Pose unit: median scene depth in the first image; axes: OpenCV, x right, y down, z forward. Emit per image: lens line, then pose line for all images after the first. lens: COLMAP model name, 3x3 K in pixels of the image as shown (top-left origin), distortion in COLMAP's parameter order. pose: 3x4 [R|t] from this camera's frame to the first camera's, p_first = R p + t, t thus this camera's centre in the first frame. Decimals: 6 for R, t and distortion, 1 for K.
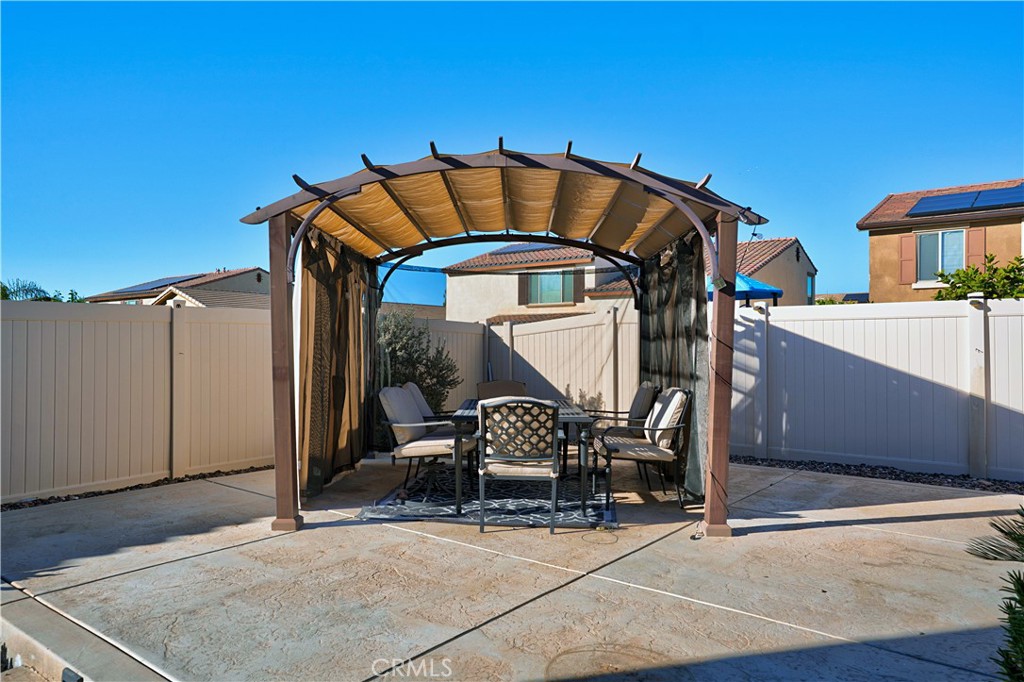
lens RADIAL K [[682.6, 0, 512.7], [0, 682.6, 343.9], [0, 0, 1]] dist [0.004731, 0.002458]
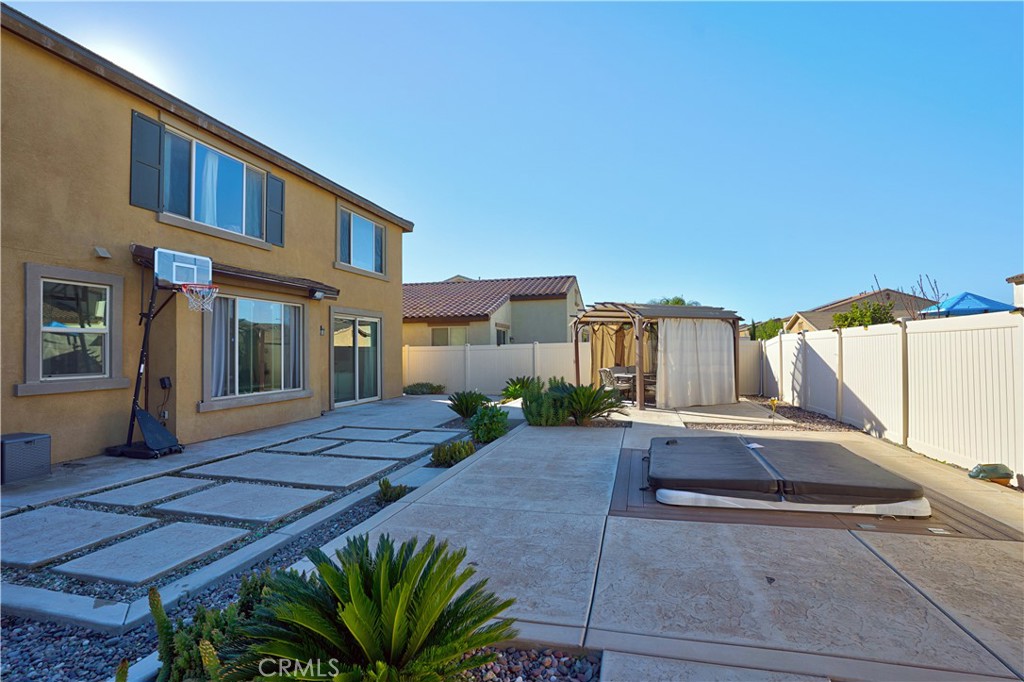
lens RADIAL K [[497.0, 0, 508.2], [0, 497.0, 339.6], [0, 0, 1]] dist [-0.030733, -0.000343]
pose [[0.395590, -0.027675, -0.918010, 0.519458], [0.016195, 0.999601, -0.023156, -0.005600], [0.918284, -0.005706, 0.395880, -0.129868]]
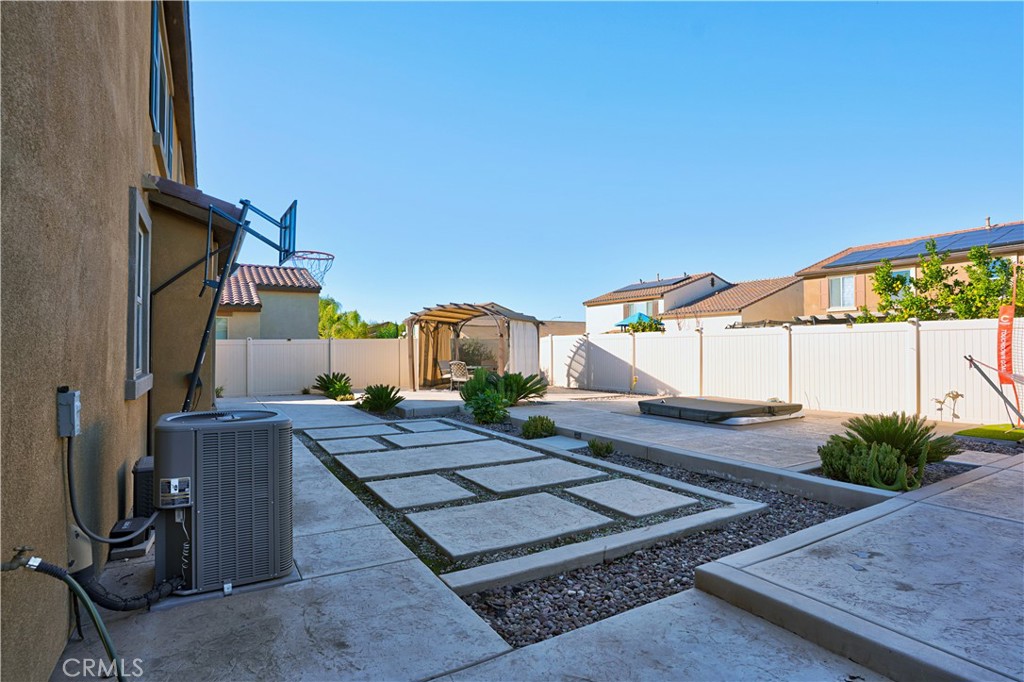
lens RADIAL K [[520.3, 0, 512.8], [0, 520.3, 343.0], [0, 0, 1]] dist [-0.039877, -0.000326]
pose [[0.935785, -0.010846, -0.352404, 0.326651], [0.007882, 0.999920, -0.009845, -0.000902], [0.352483, 0.006436, 0.935796, -0.425376]]
